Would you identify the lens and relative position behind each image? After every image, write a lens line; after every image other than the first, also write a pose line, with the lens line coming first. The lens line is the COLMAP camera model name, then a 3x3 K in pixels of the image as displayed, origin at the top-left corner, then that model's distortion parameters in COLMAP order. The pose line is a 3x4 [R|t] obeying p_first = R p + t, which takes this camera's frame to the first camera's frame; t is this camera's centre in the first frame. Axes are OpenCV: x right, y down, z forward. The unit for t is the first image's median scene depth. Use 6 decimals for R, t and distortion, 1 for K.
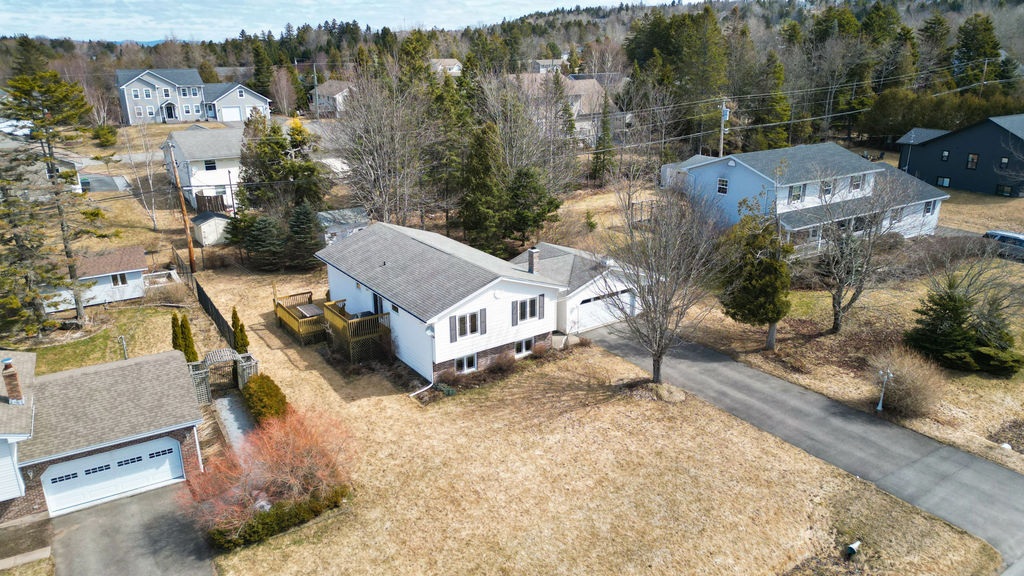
lens RADIAL K [[711.1, 0, 512.0], [0, 711.1, 288.0], [0, 0, 1]] dist [0.070888, -0.062329]
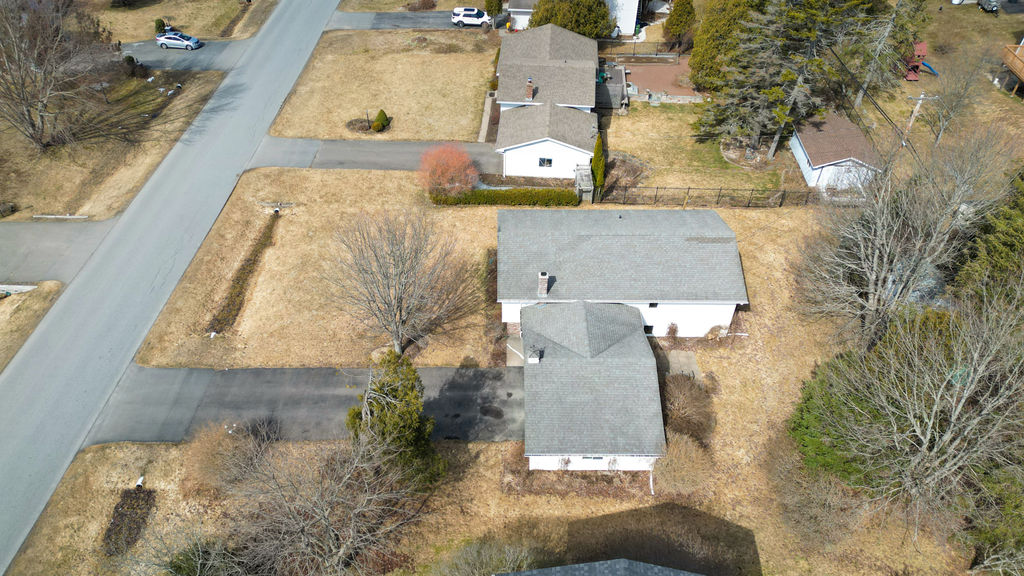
lens RADIAL K [[711.1, 0, 512.0], [0, 711.1, 288.0], [0, 0, 1]] dist [0.070888, -0.062329]
pose [[-0.564491, 0.560129, -0.606304, 0.749623], [-0.278793, 0.561982, 0.778749, -0.906252], [0.776932, 0.608631, -0.161074, 1.258853]]
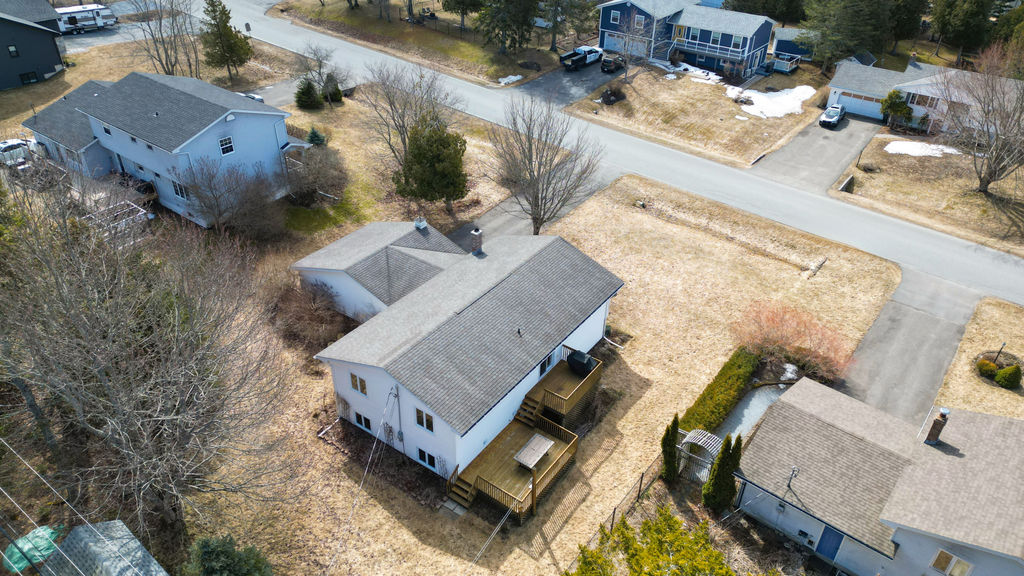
lens RADIAL K [[711.1, 0, 512.0], [0, 711.1, 288.0], [0, 0, 1]] dist [0.070888, -0.062329]
pose [[-0.337611, -0.524114, 0.781871, -0.918319], [0.282986, 0.735700, 0.615357, -0.672843], [-0.897740, 0.429010, -0.100064, 1.206609]]
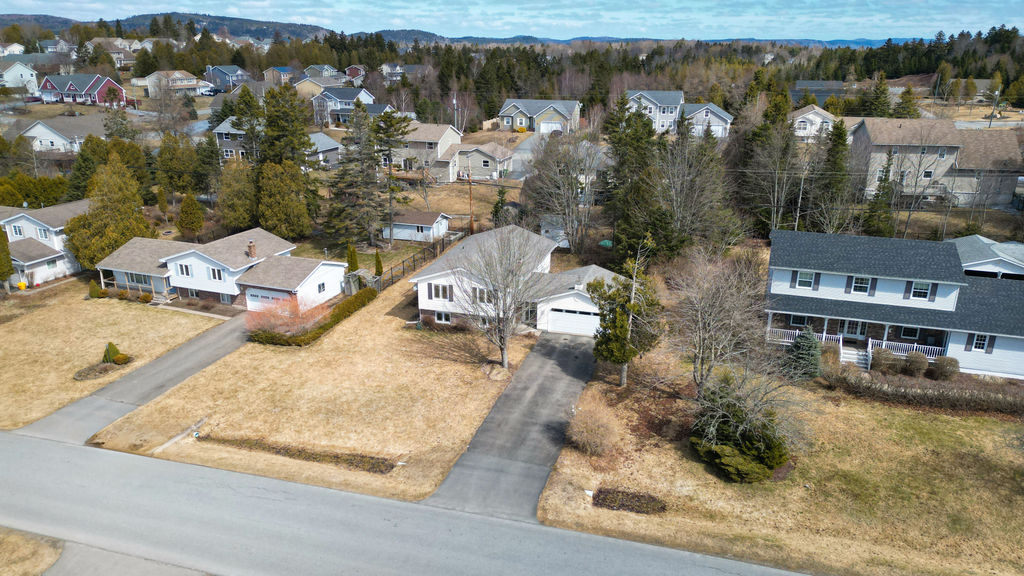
lens RADIAL K [[706.2, 0, 512.0], [0, 706.2, 288.0], [0, 0, 1]] dist [0.111675, -0.123889]
pose [[0.626263, 0.259305, -0.735225, 1.178181], [-0.257126, 0.958997, 0.119207, -0.182579], [0.735989, 0.114391, 0.667259, 0.068074]]
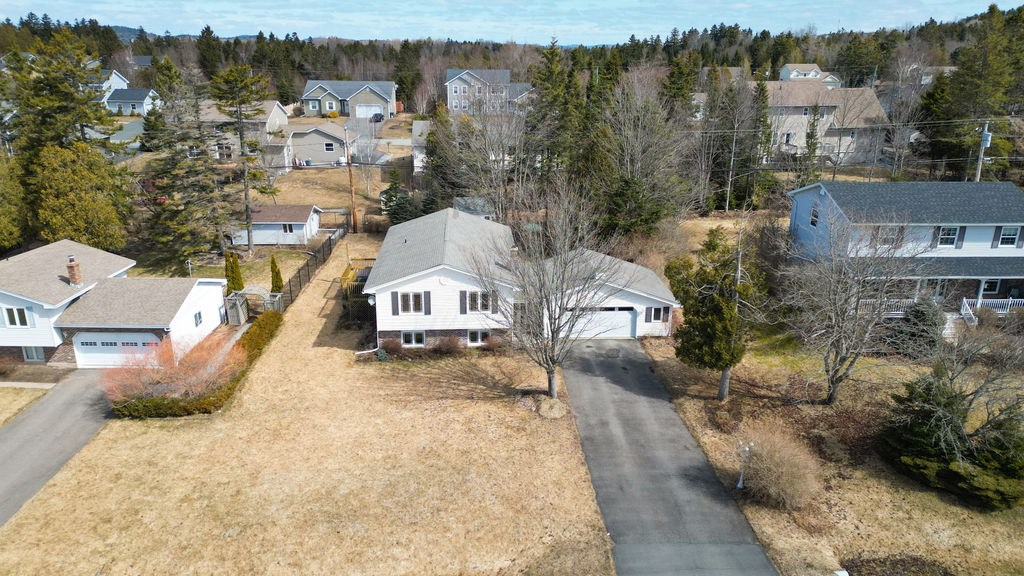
lens RADIAL K [[711.1, 0, 512.0], [0, 711.1, 288.0], [0, 0, 1]] dist [0.070888, -0.062329]
pose [[0.853360, 0.176542, -0.490520, 0.601075], [-0.178725, 0.982966, 0.042849, -0.045100], [0.489729, 0.051103, 0.870376, 0.116901]]
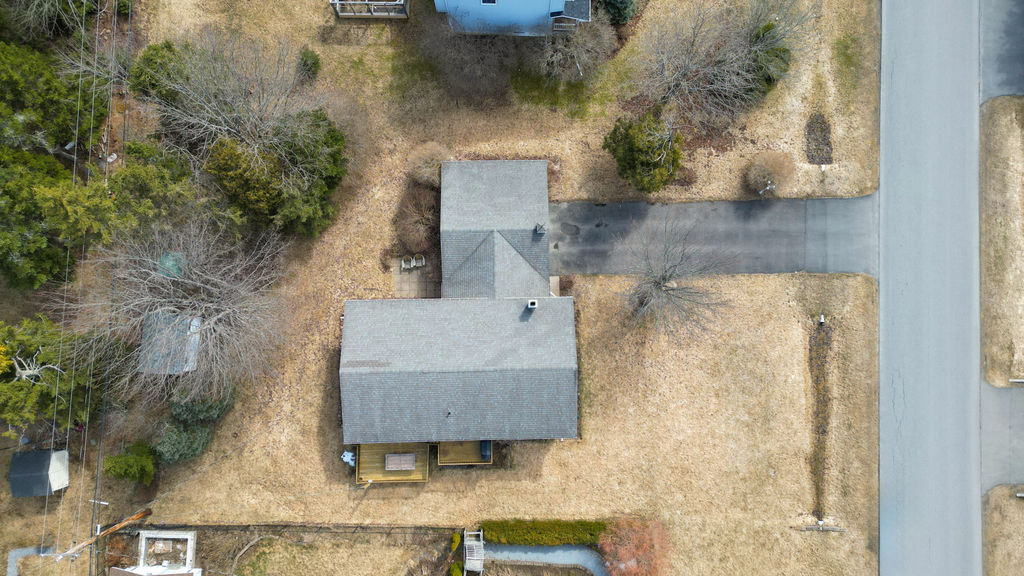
lens RADIAL K [[711.1, 0, 512.0], [0, 711.1, 288.0], [0, 0, 1]] dist [0.070888, -0.062329]
pose [[0.561019, -0.823825, 0.081061, -0.065138], [0.251149, 0.262698, 0.931619, -1.207926], [-0.788785, -0.502298, 0.354281, 0.717132]]
